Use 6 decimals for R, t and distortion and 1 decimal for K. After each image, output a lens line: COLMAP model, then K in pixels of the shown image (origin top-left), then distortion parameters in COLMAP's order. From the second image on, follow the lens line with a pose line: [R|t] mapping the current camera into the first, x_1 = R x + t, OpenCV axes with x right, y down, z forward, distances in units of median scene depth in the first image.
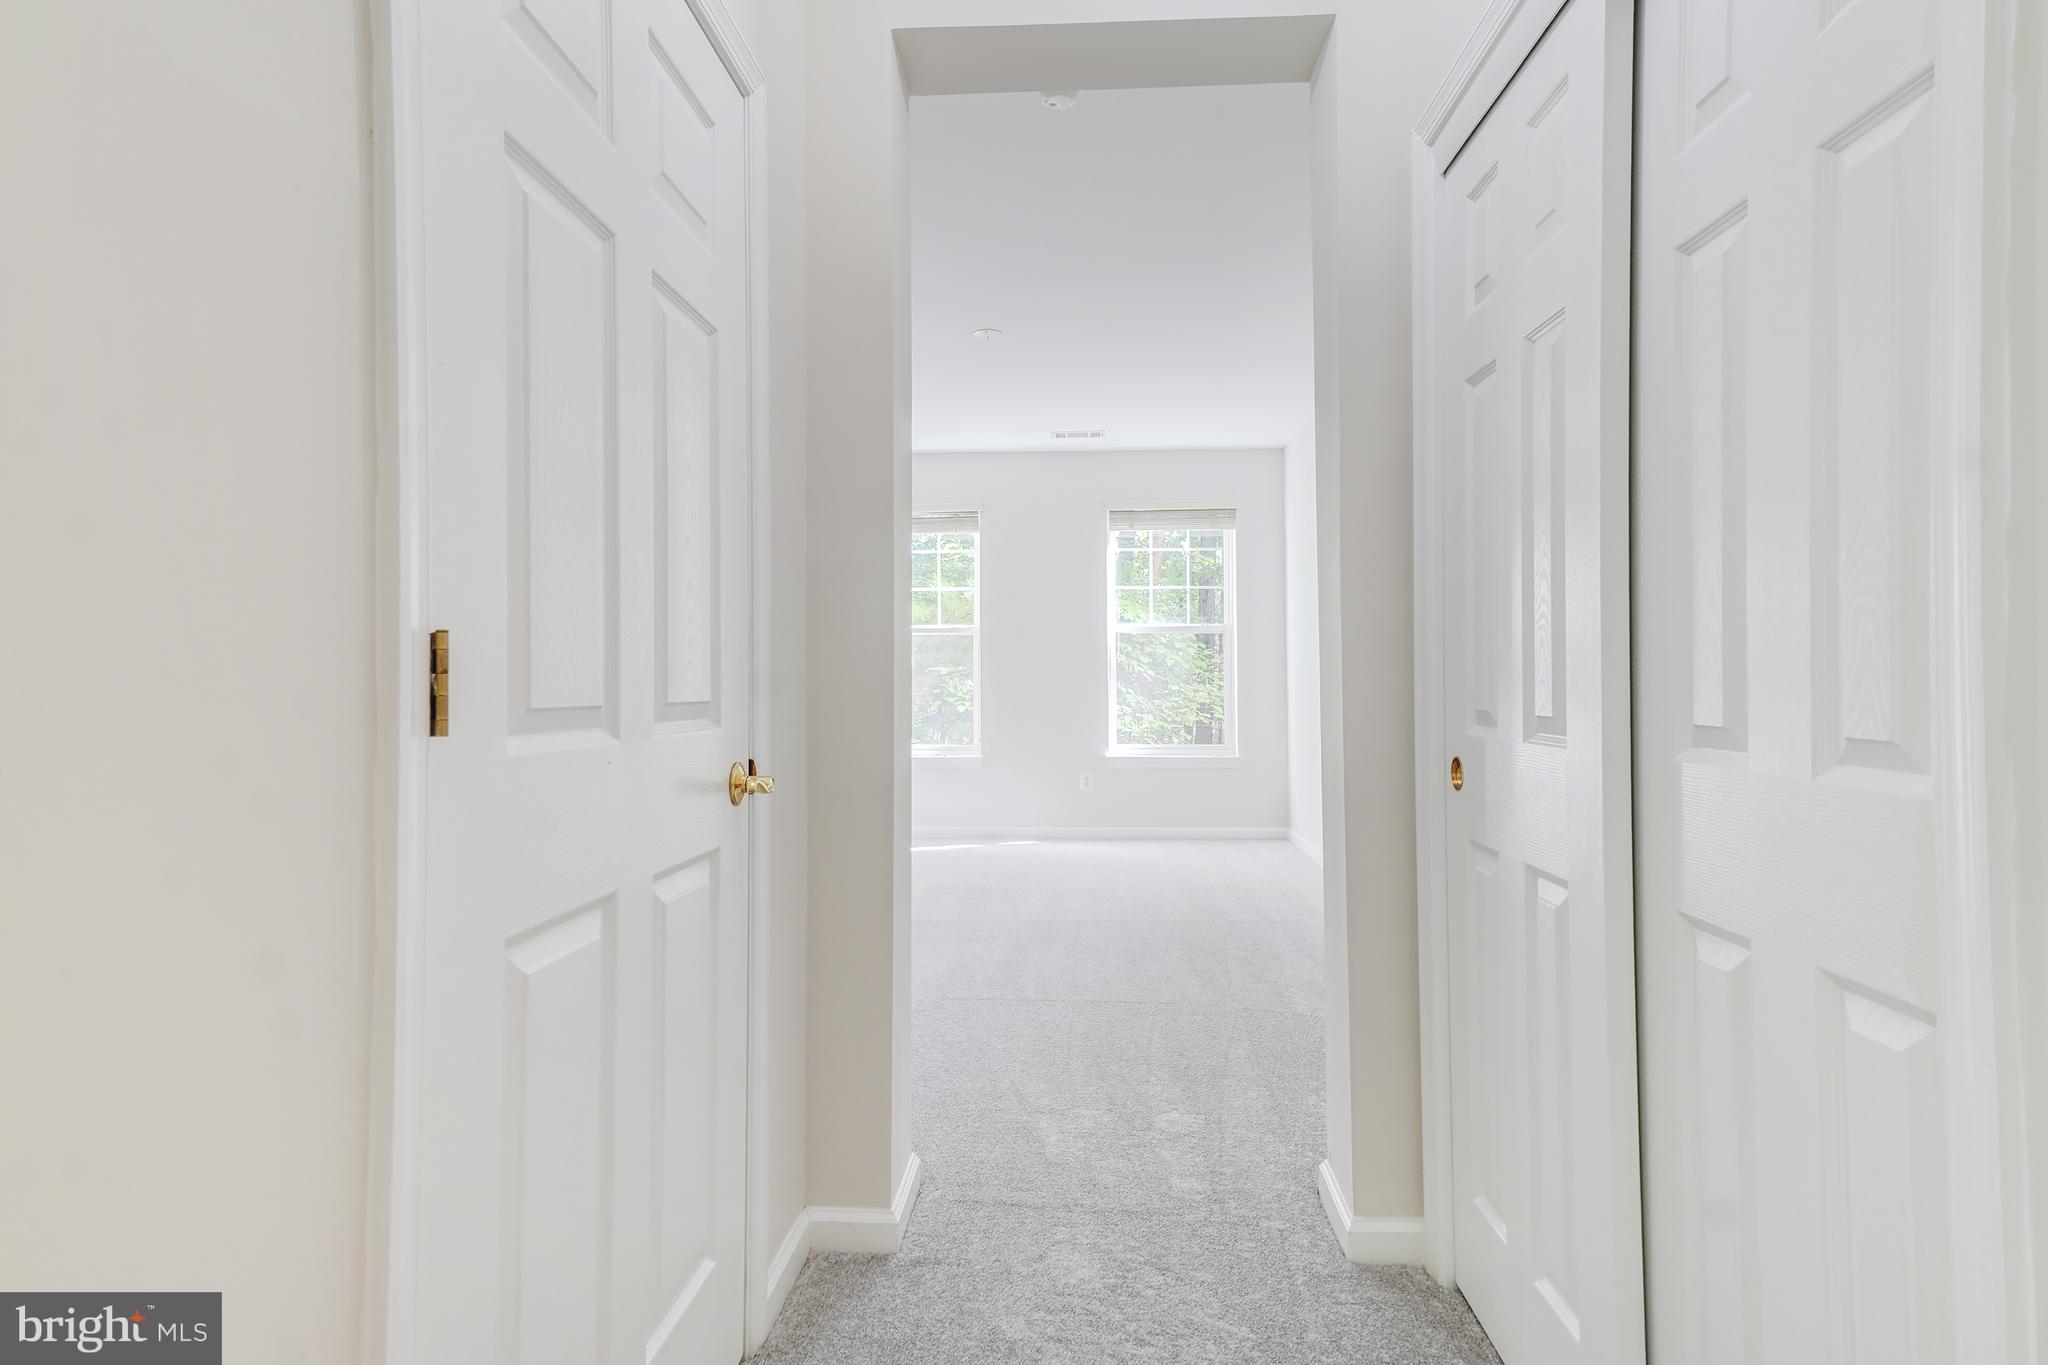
lens RADIAL K [[1163.4, 0, 1024.0], [0, 1163.4, 682.5], [0, 0, 1]] dist [0.041365, 0.000428]
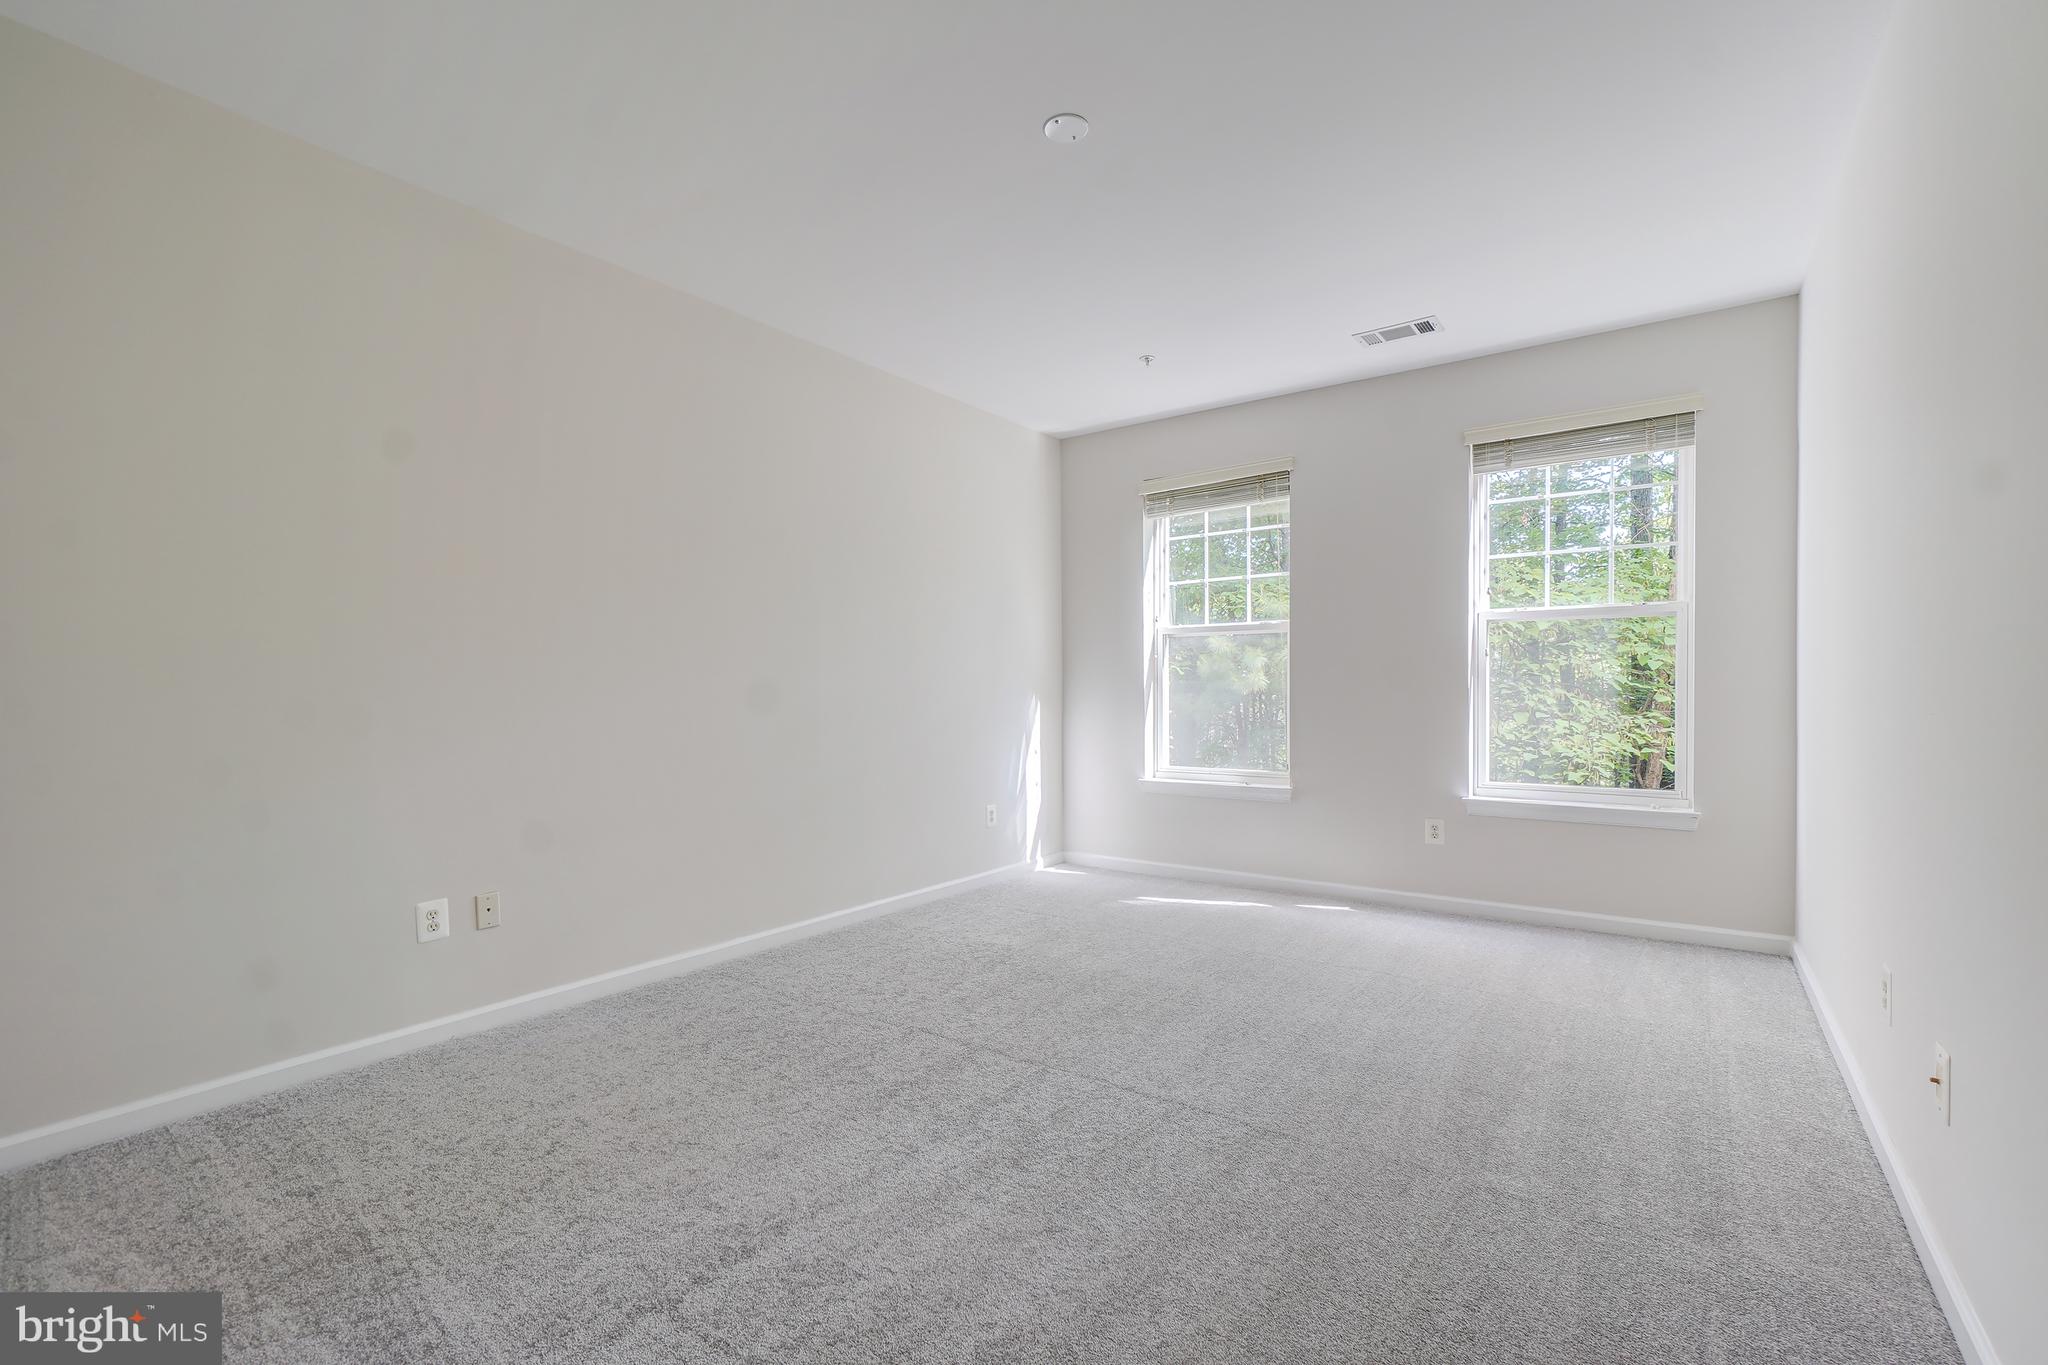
lens RADIAL K [[909.3, 0, 1037.5], [0, 909.3, 710.8], [0, 0, 1]] dist [-0.012941, 0.014257]
pose [[0.842378, 0.016083, -0.538647, 0.147653], [-0.002643, 0.999666, 0.025715, -0.002839], [0.538880, -0.020238, 0.842139, 0.399158]]
